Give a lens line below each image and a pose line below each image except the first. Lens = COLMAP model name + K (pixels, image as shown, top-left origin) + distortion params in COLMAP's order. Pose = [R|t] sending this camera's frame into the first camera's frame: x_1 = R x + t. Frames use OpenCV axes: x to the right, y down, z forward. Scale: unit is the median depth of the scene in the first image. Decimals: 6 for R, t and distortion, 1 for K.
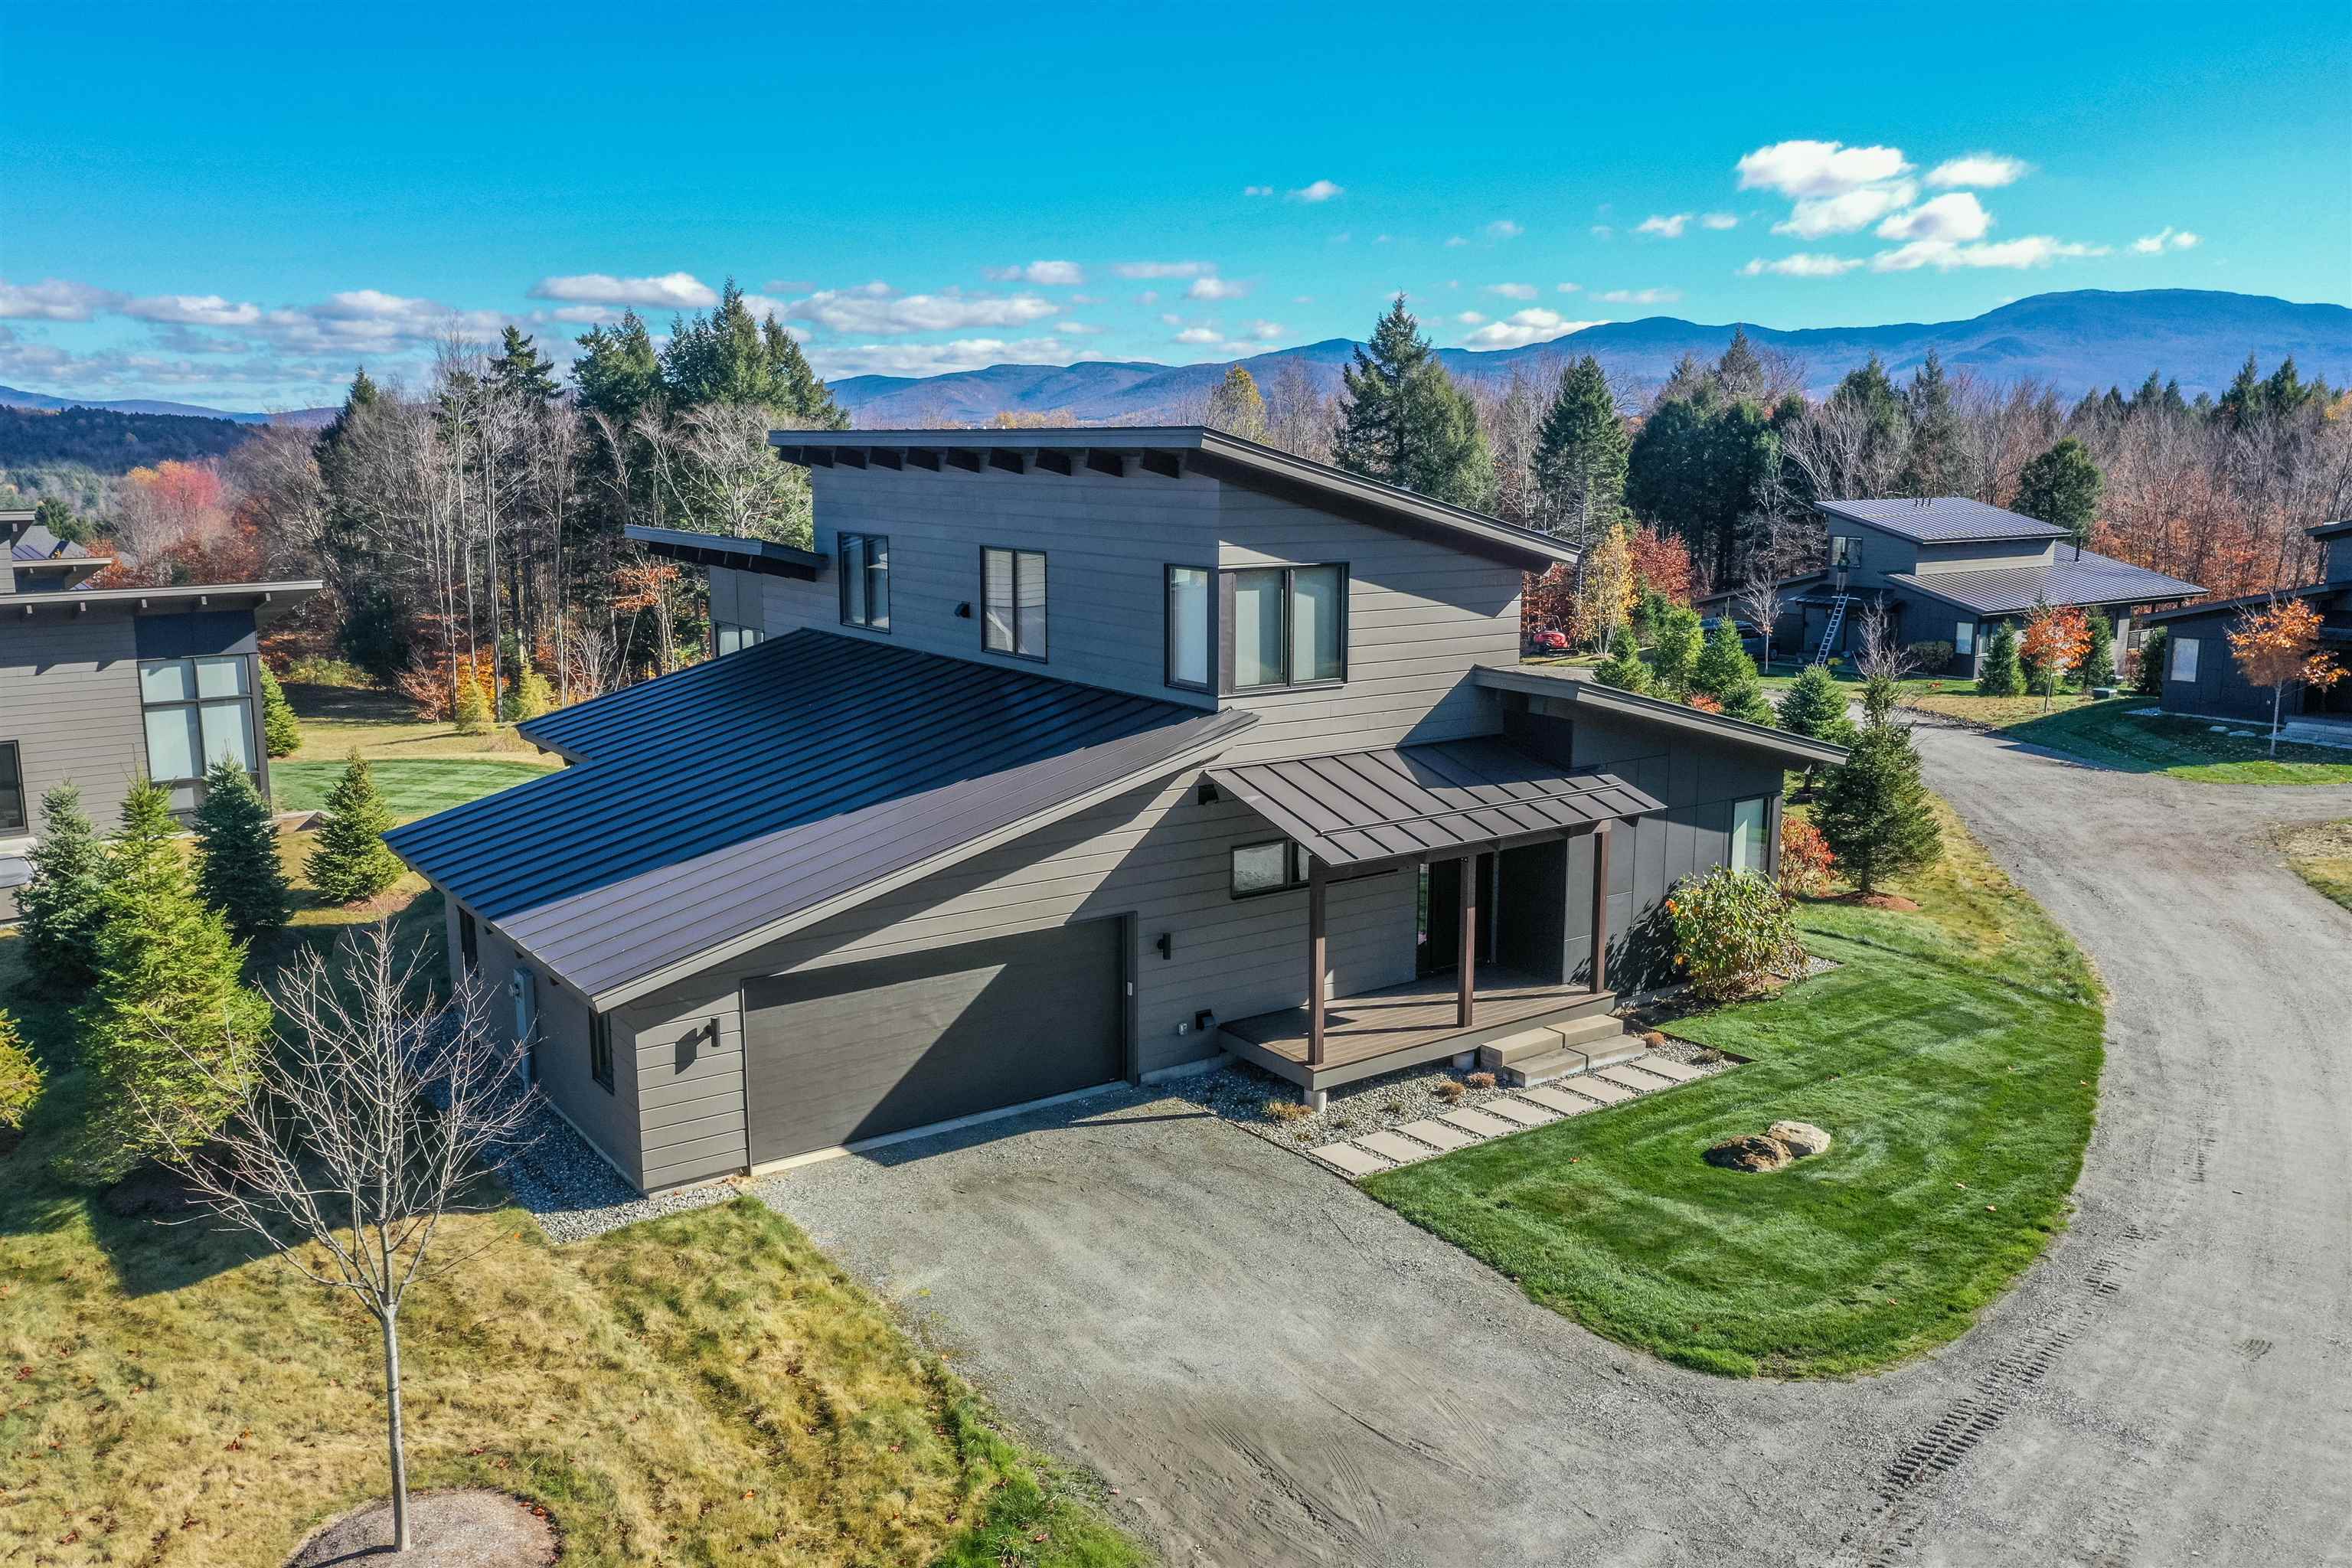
lens RADIAL K [[1855.9, 0, 1179.7], [0, 1855.9, 772.9], [0, 0, 1]] dist [-0.002288, -0.017349]
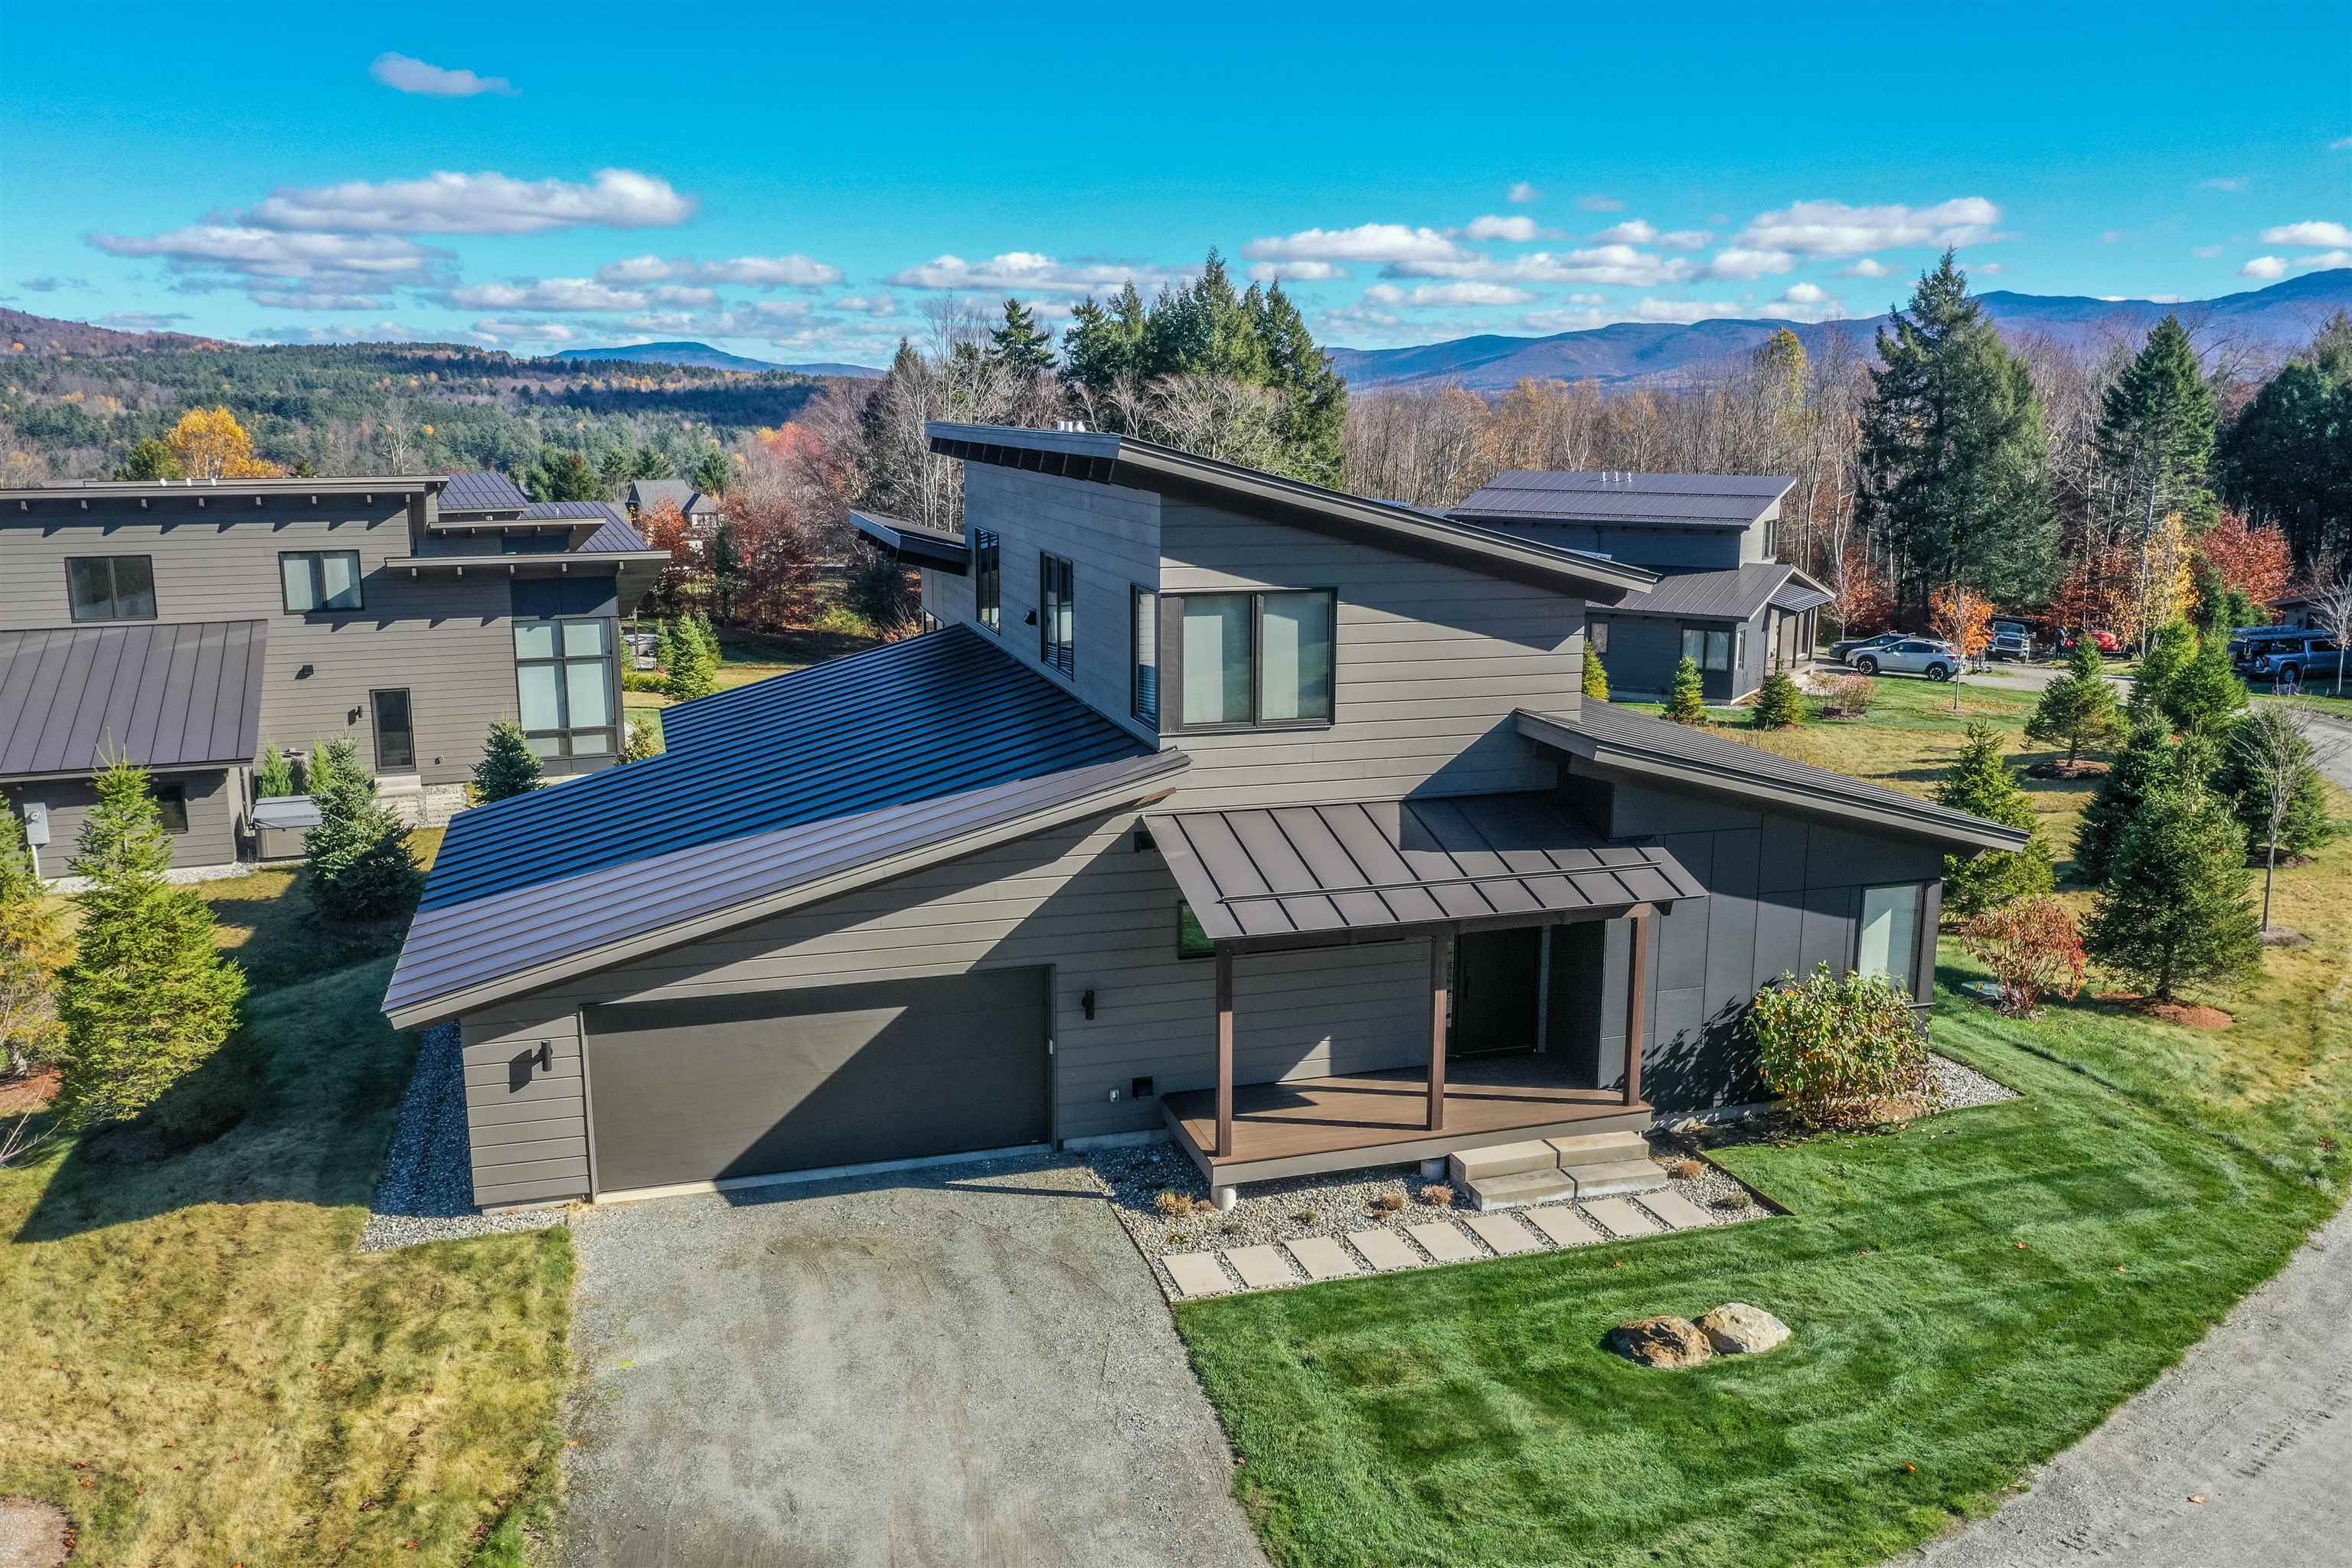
lens RADIAL K [[1855.9, 0, 1179.7], [0, 1855.9, 777.1], [0, 0, 1]] dist [-0.002288, -0.017349]
pose [[0.948744, 0.064636, -0.309365, 0.289020], [-0.057619, 0.997833, 0.031778, -0.046309], [0.310748, -0.012324, 0.950412, 0.138831]]
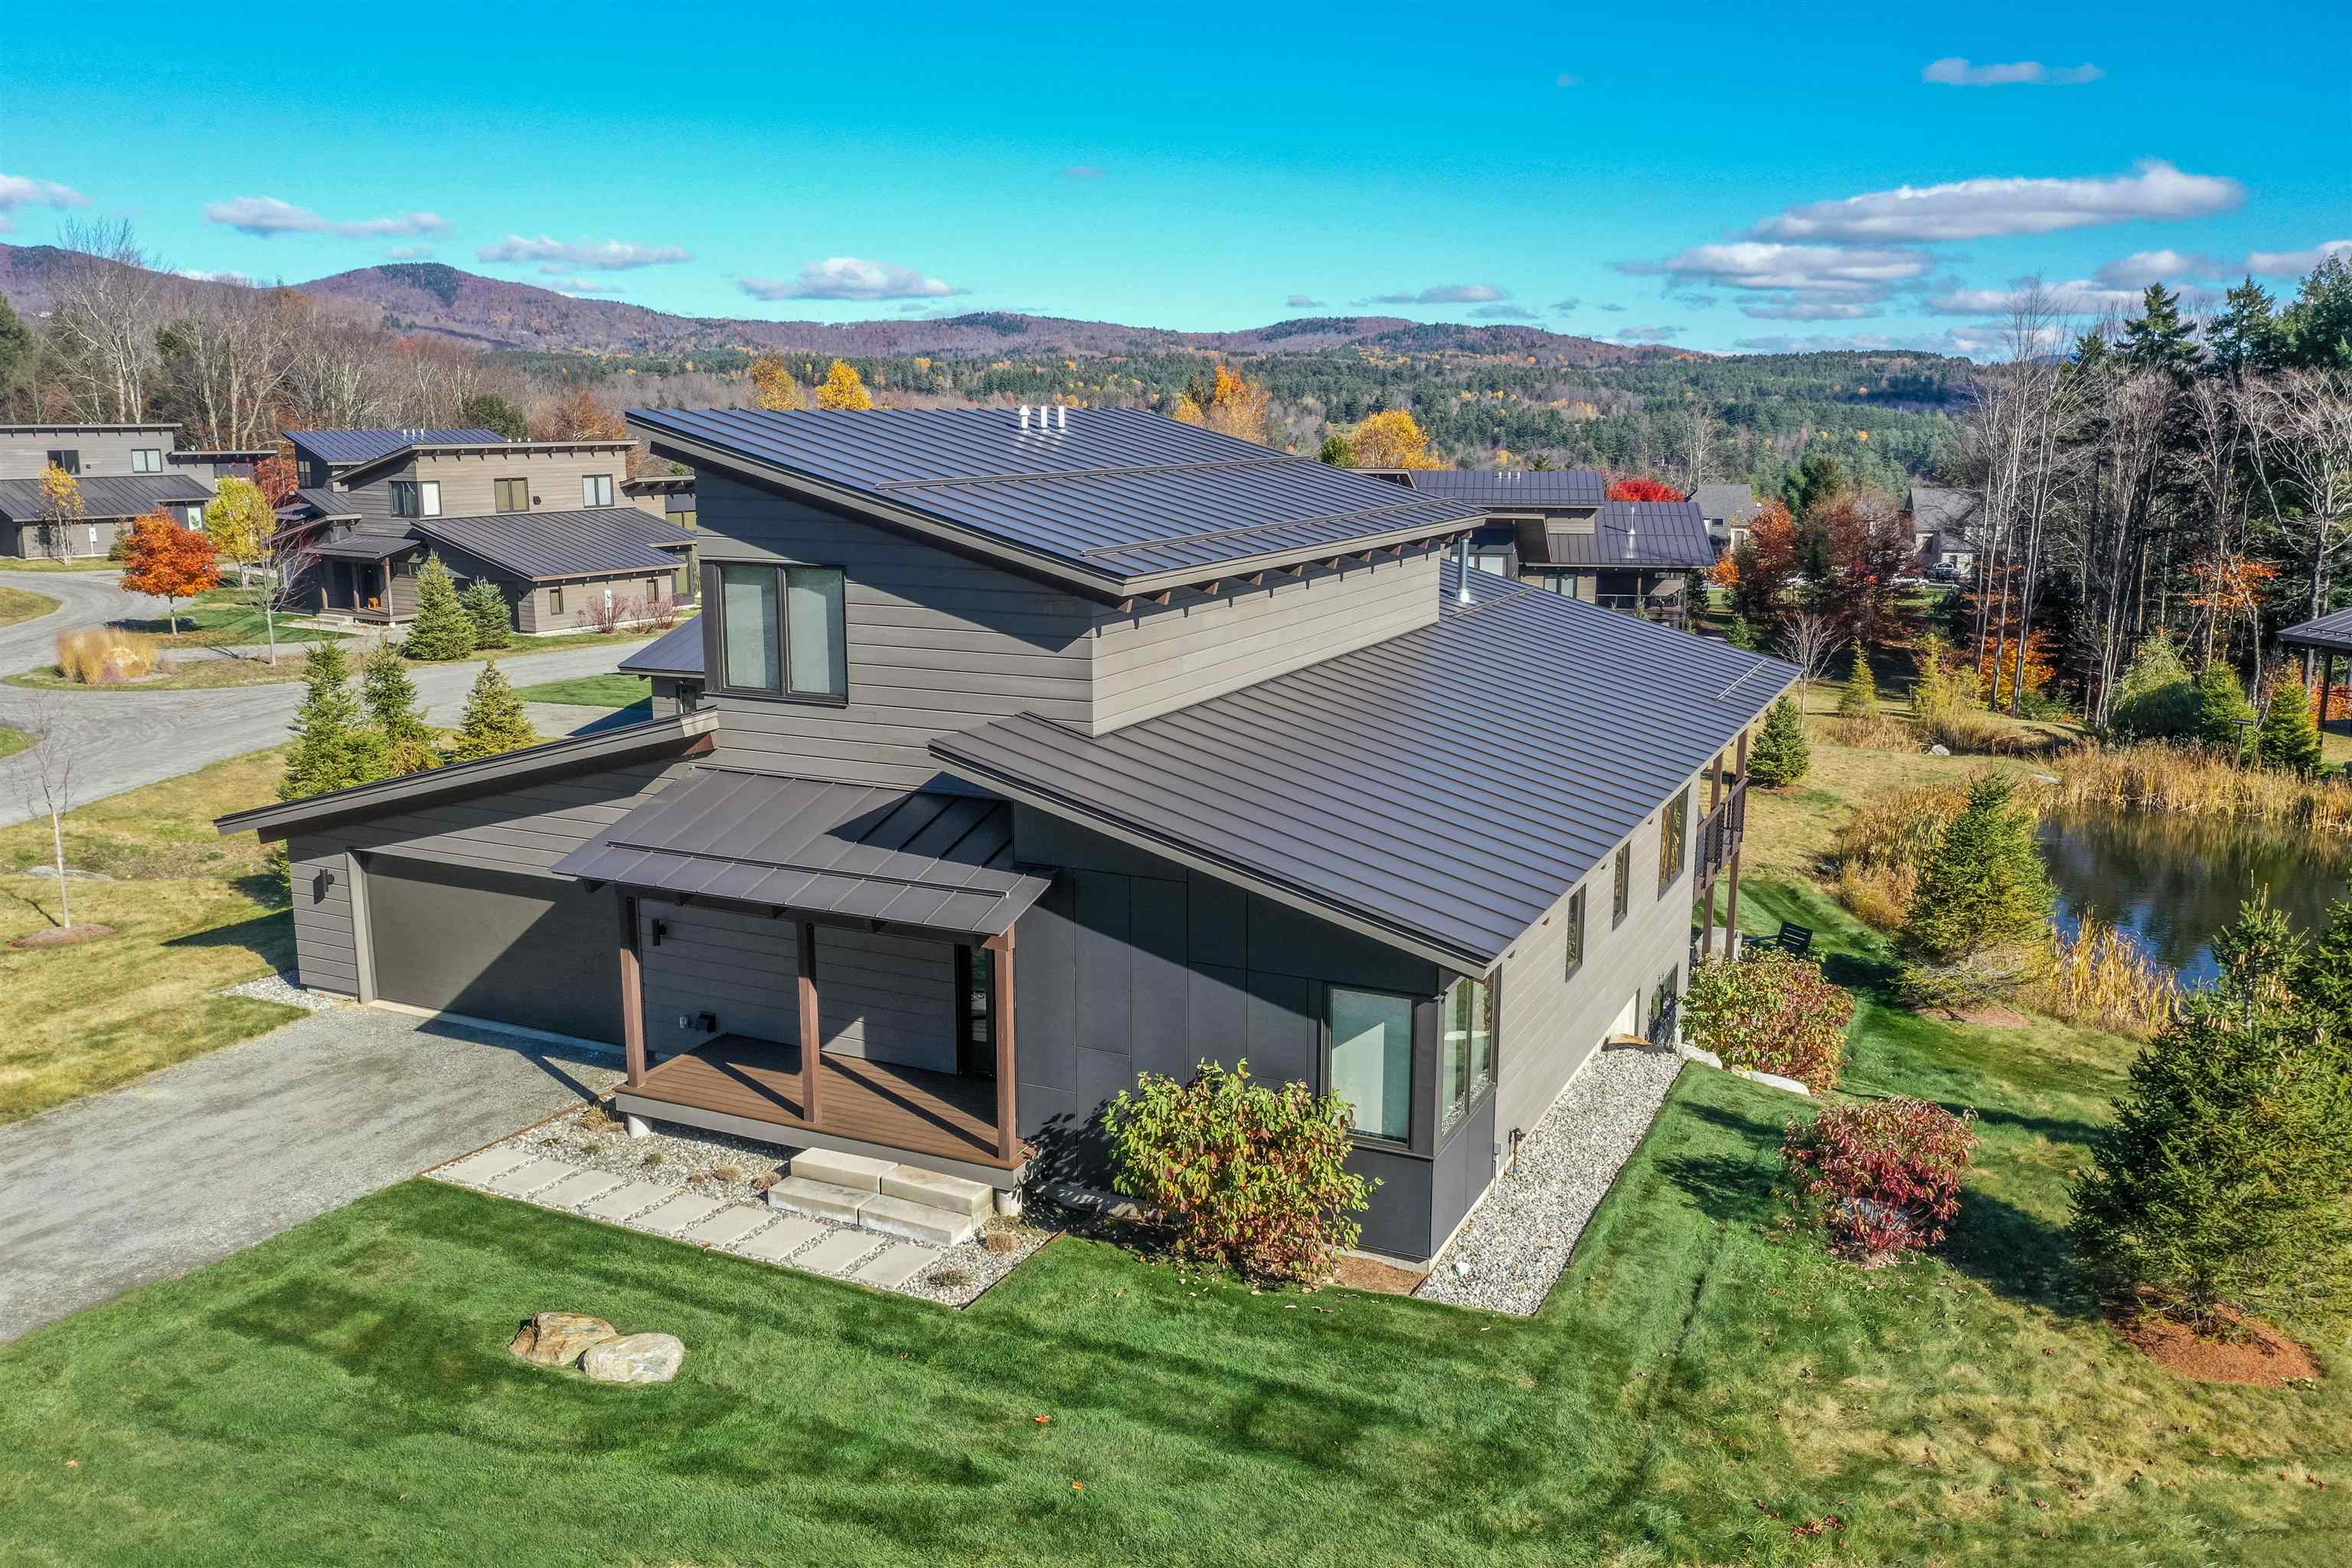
lens RADIAL K [[1855.9, 0, 1178.0], [0, 1855.9, 766.8], [0, 0, 1]] dist [-0.002288, -0.017349]
pose [[0.485078, 0.167473, -0.858285, 0.905373], [-0.155078, 0.982408, 0.104047, -0.131812], [0.860611, 0.082630, 0.502515, 0.683791]]
